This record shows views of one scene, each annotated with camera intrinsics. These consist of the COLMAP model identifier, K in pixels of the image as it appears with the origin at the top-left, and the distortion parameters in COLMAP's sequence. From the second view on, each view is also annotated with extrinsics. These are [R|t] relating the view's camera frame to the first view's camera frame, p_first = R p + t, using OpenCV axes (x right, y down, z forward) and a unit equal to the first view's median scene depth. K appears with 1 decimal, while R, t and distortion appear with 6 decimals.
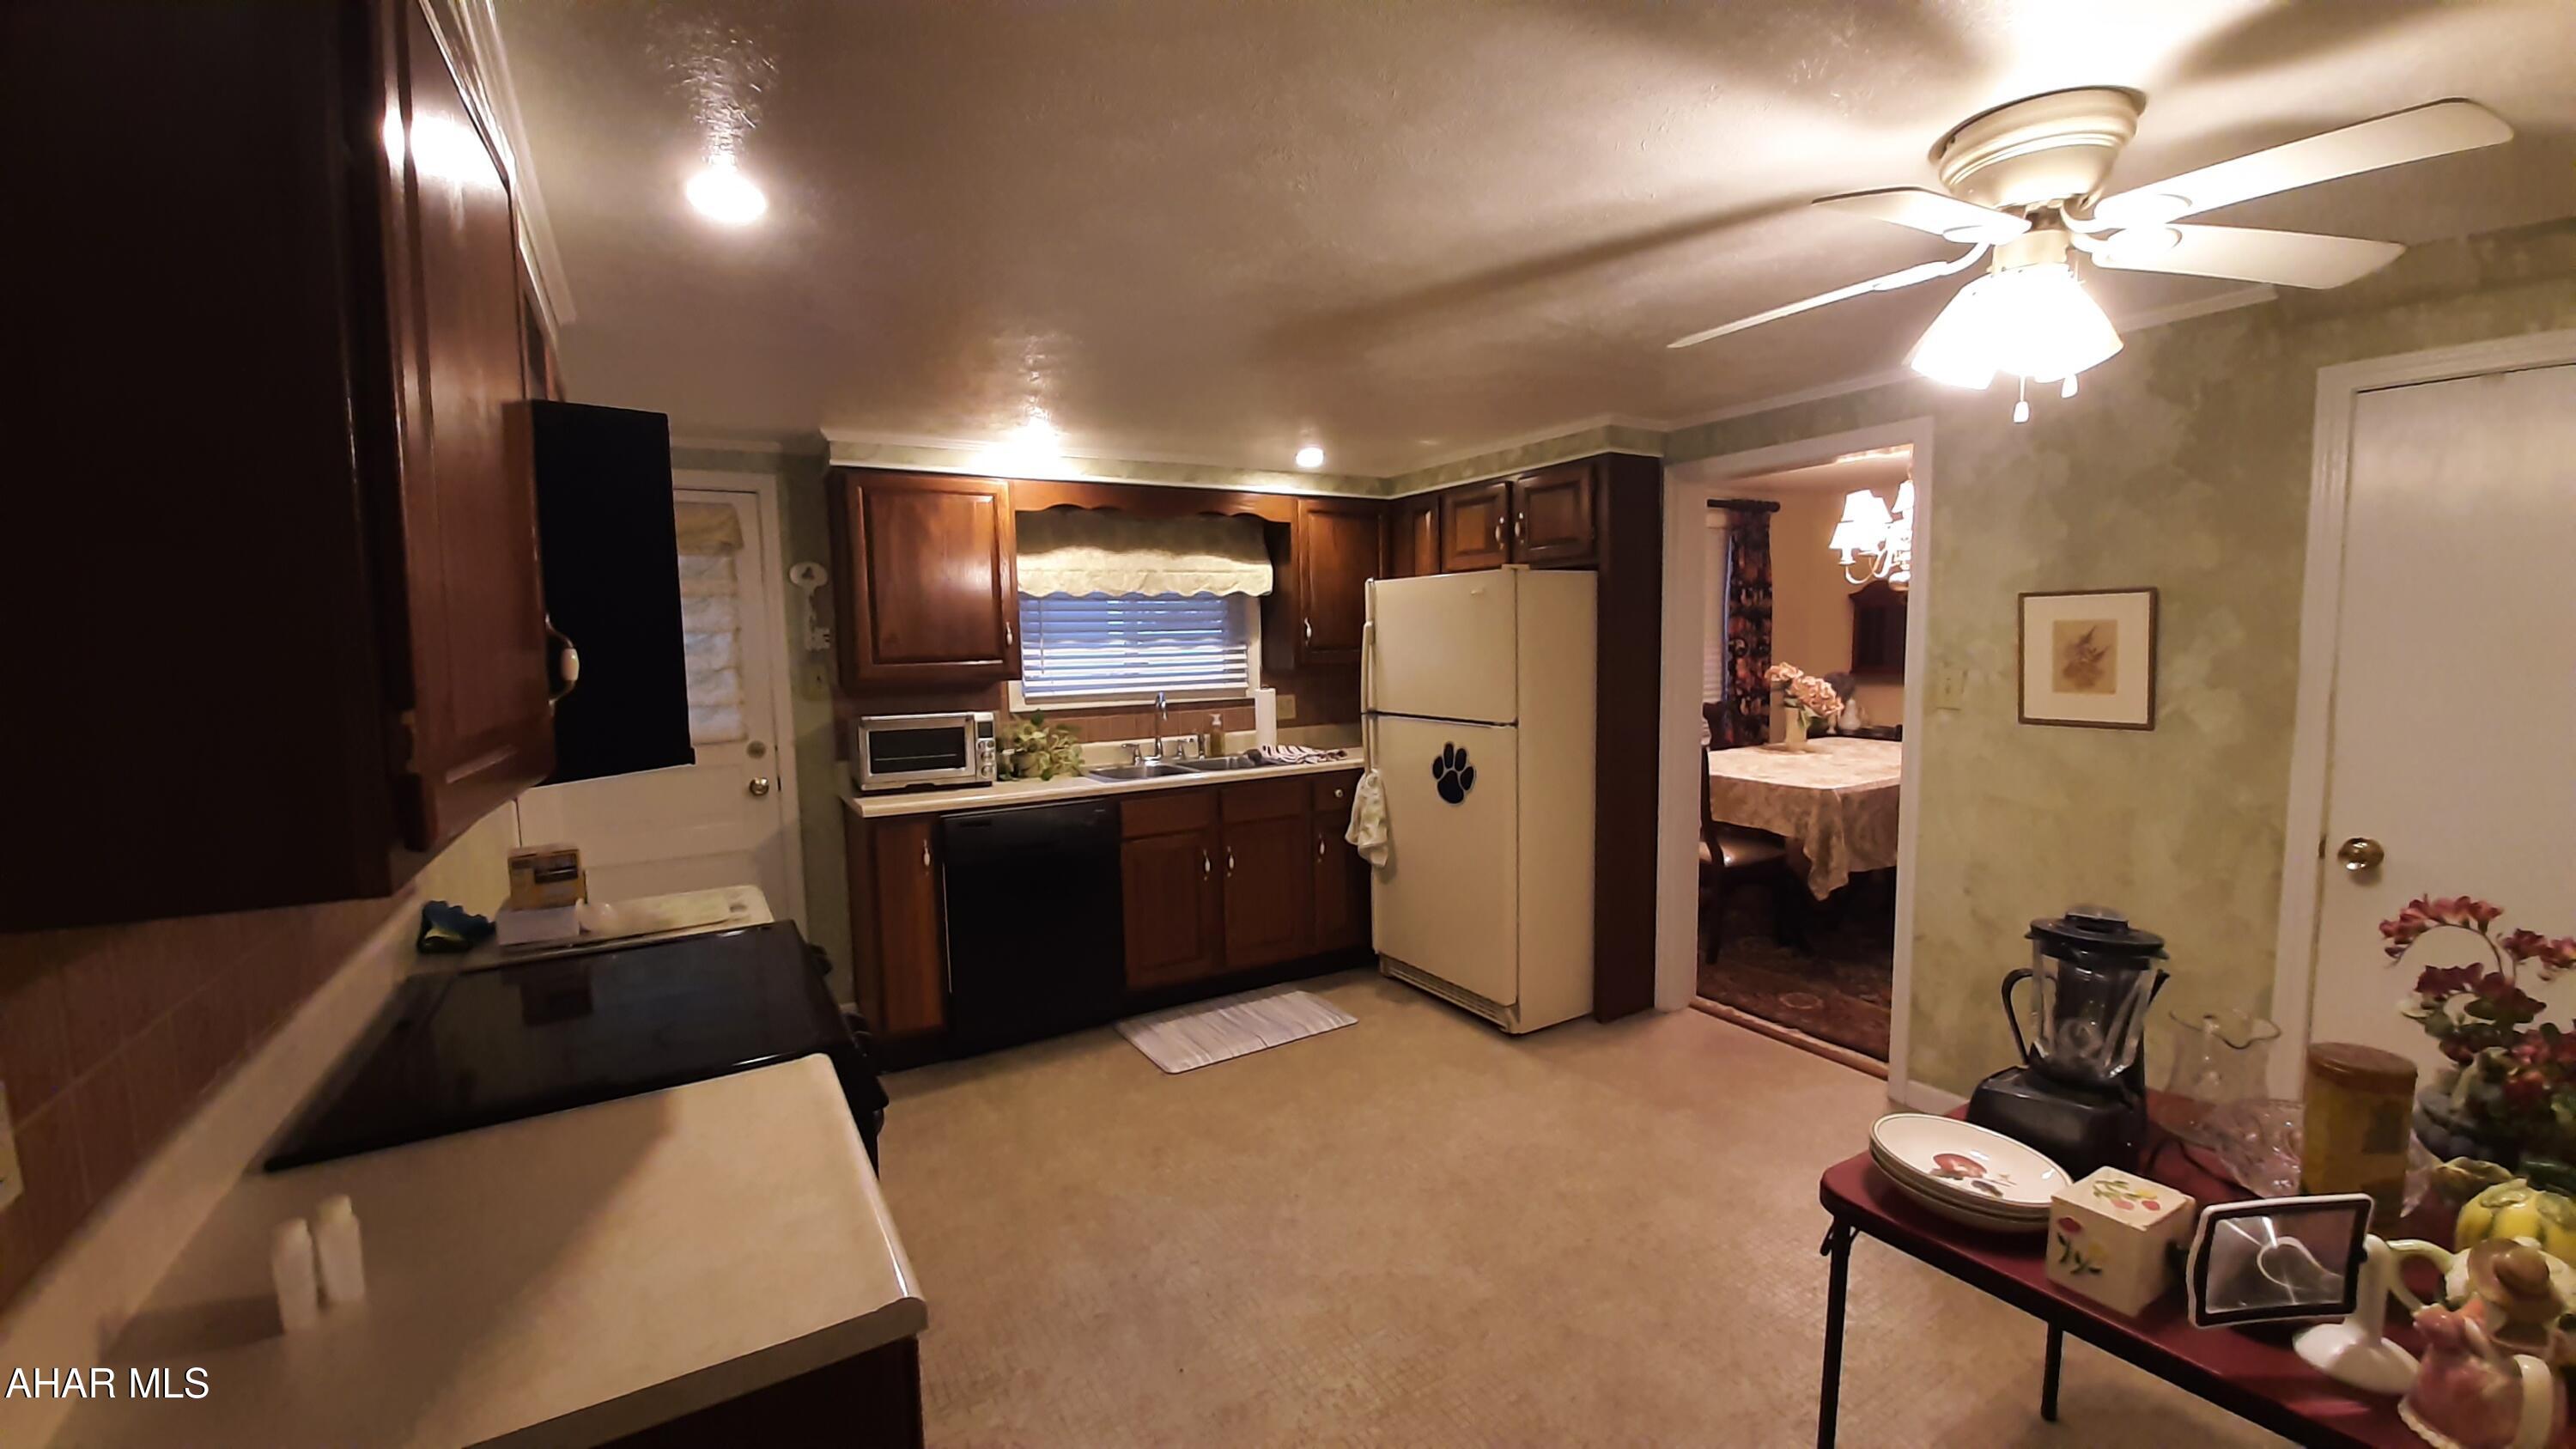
lens RADIAL K [[989.9, 0, 1288.0], [0, 989.9, 724.5], [0, 0, 1]] dist [0.000072, 0.000039]
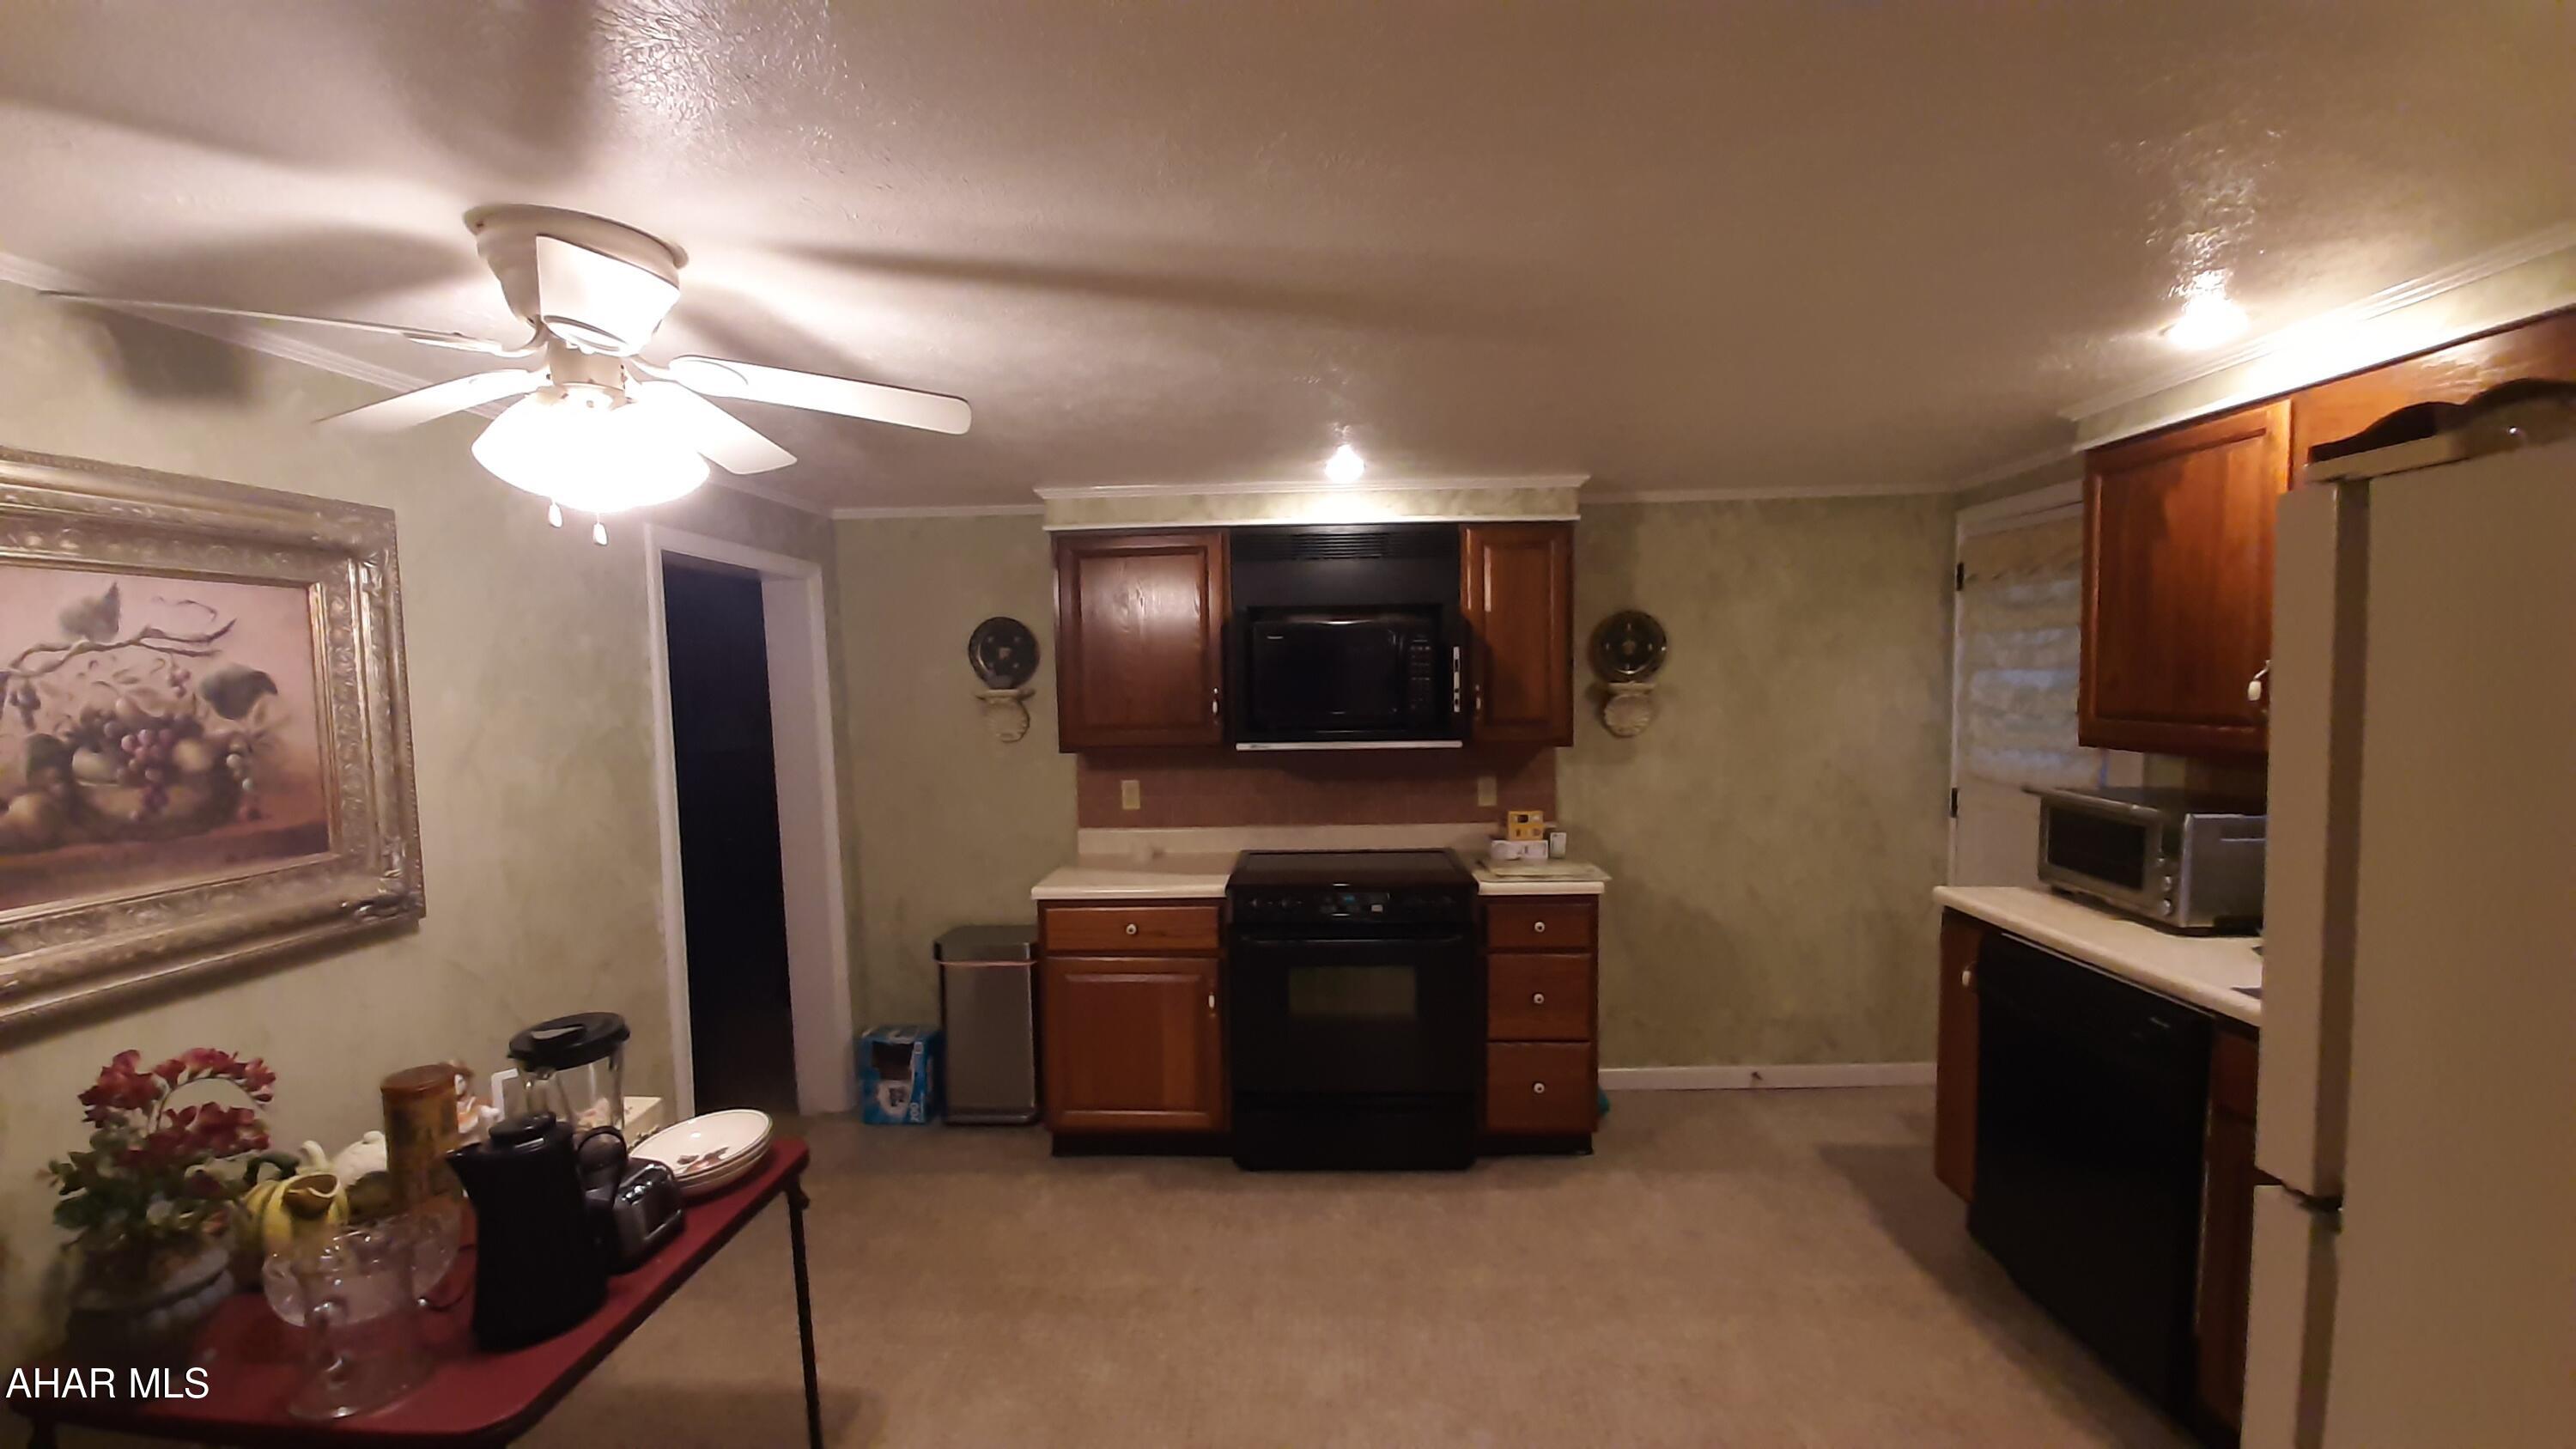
lens RADIAL K [[989.9, 0, 1288.0], [0, 989.9, 724.5], [0, 0, 1]] dist [0.000072, 0.000039]
pose [[-0.554597, 0.079412, -0.828321, 0.689274], [-0.040675, 0.991659, 0.122305, -0.164114], [0.831124, 0.101522, -0.546741, 1.240572]]
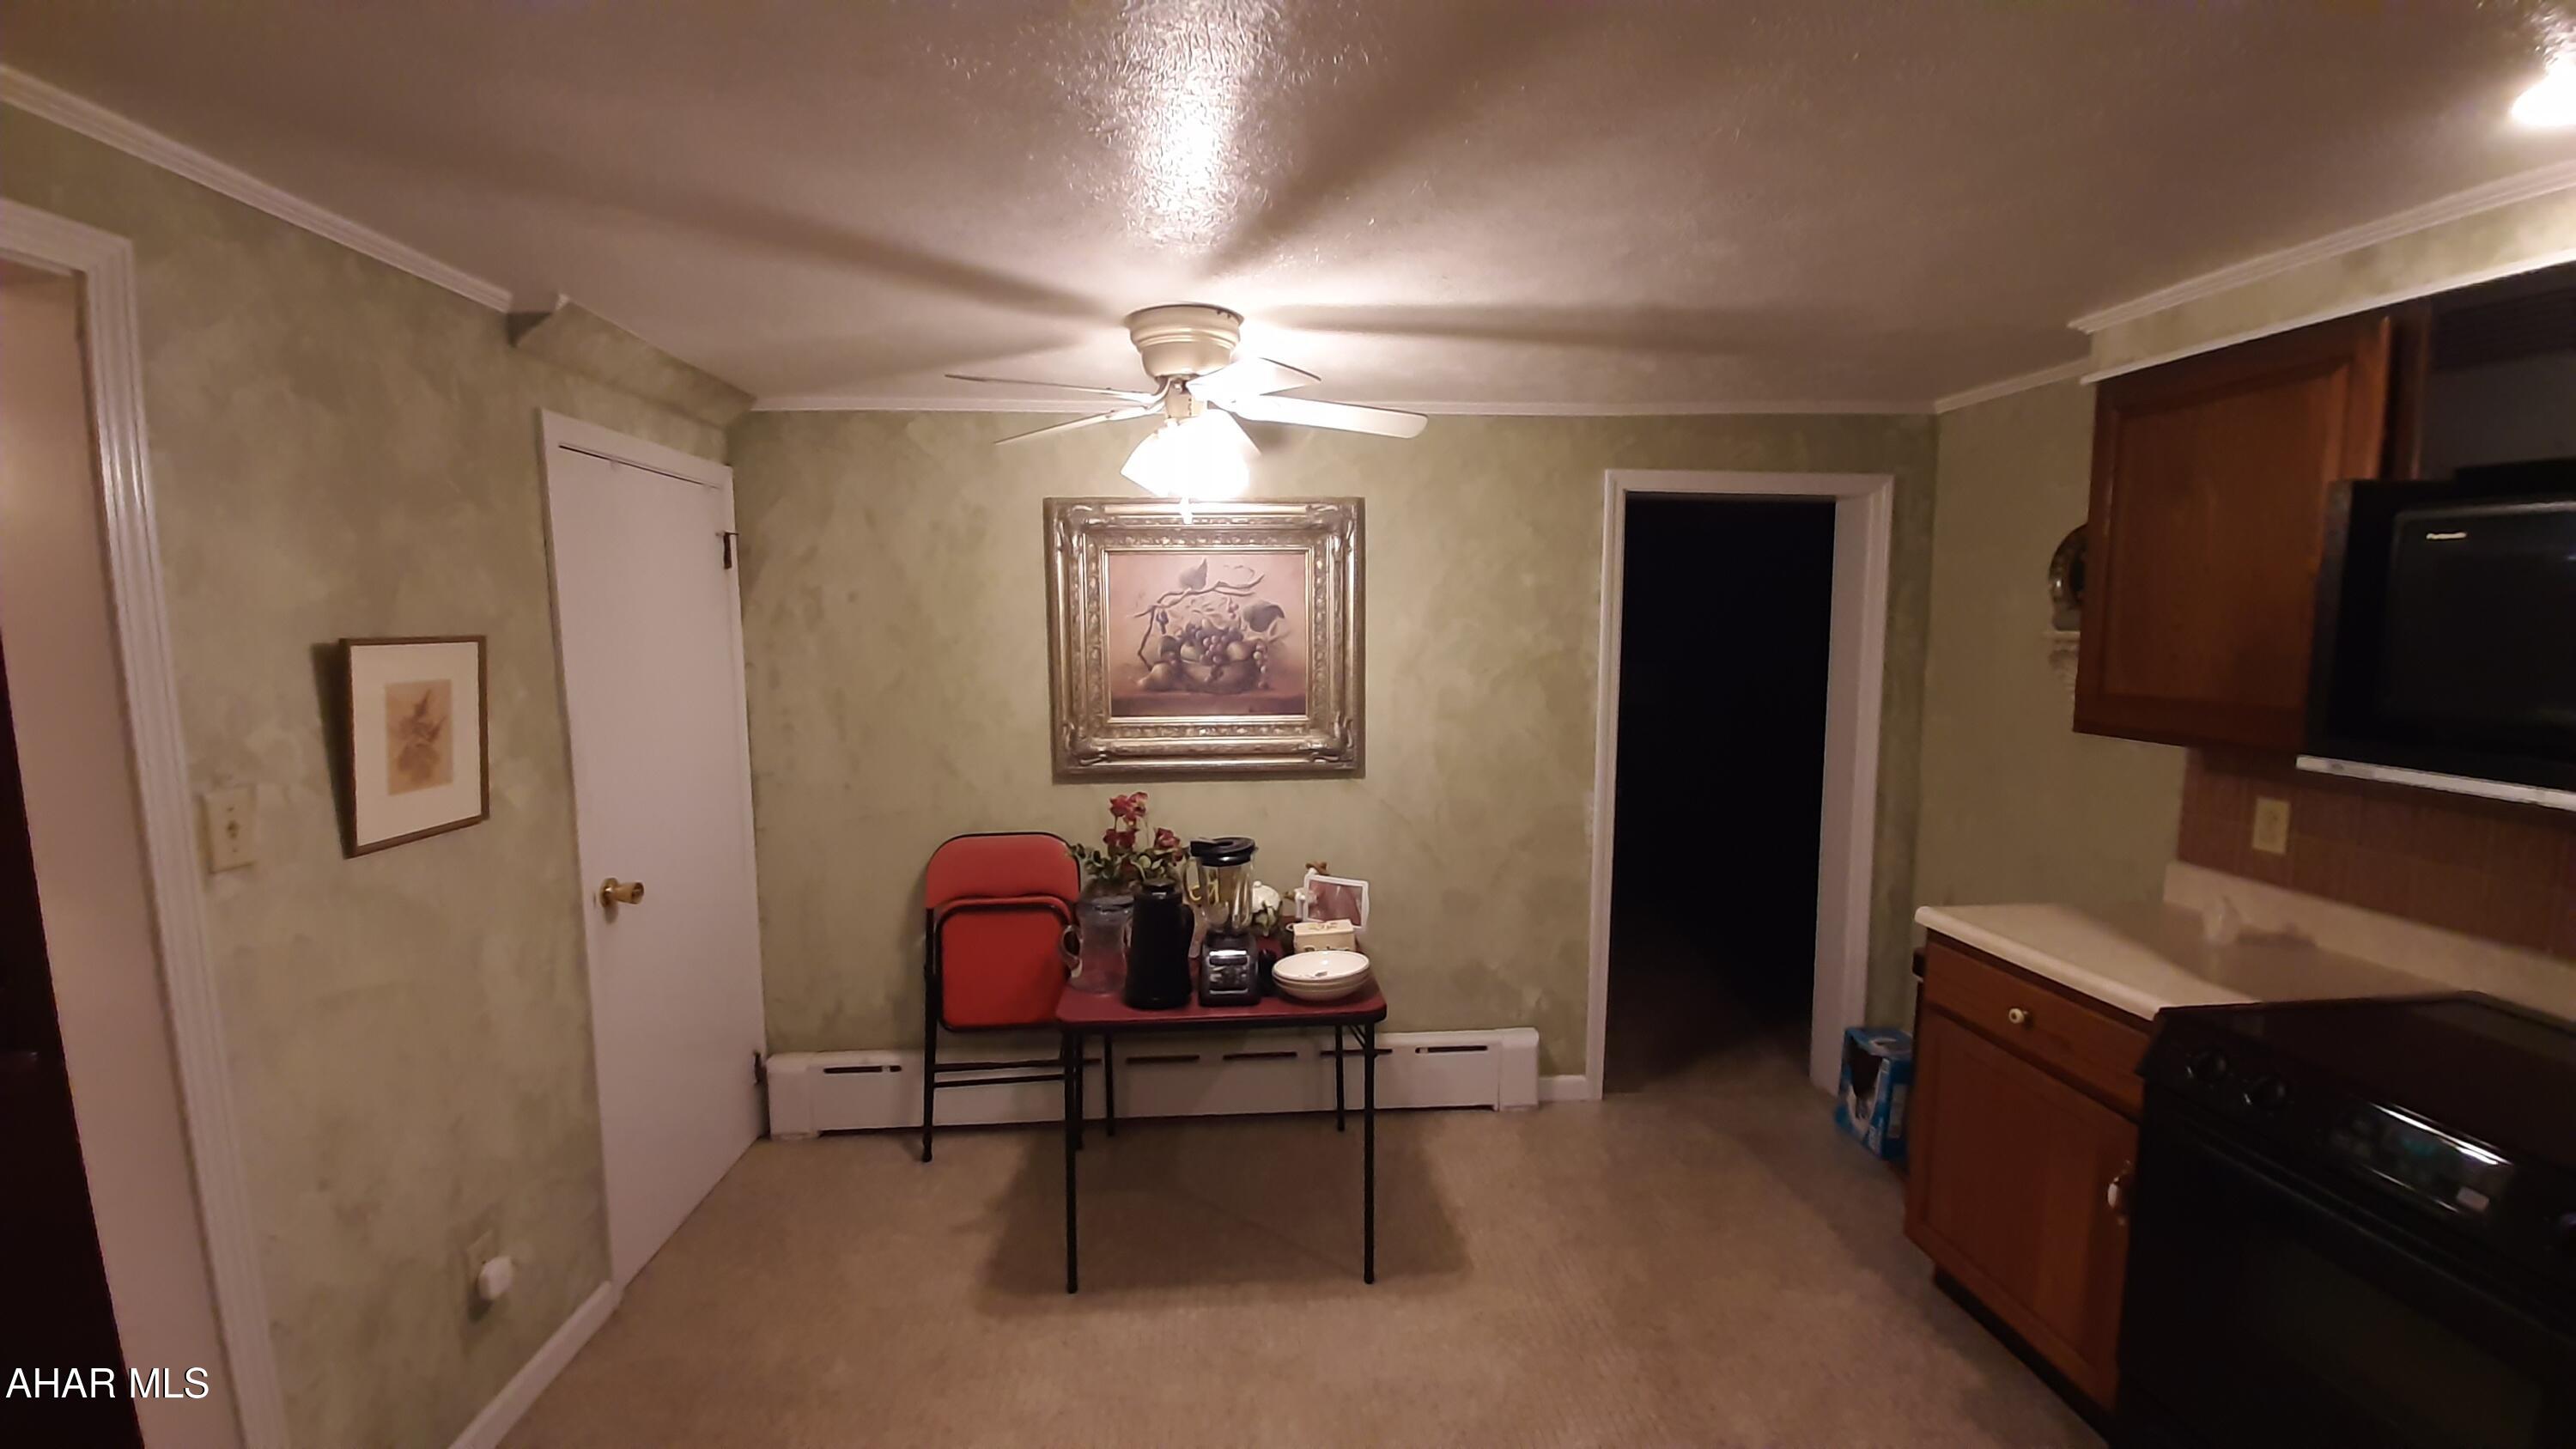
lens RADIAL K [[1018.1, 0, 1291.6], [0, 1018.1, 728.4], [0, 0, 1]] dist [0.000173, -0.000148]
pose [[-0.892958, -0.021137, 0.449643, -0.041737], [0.066849, 0.981594, 0.178900, -0.158595], [-0.445148, 0.189808, -0.875109, 1.348030]]
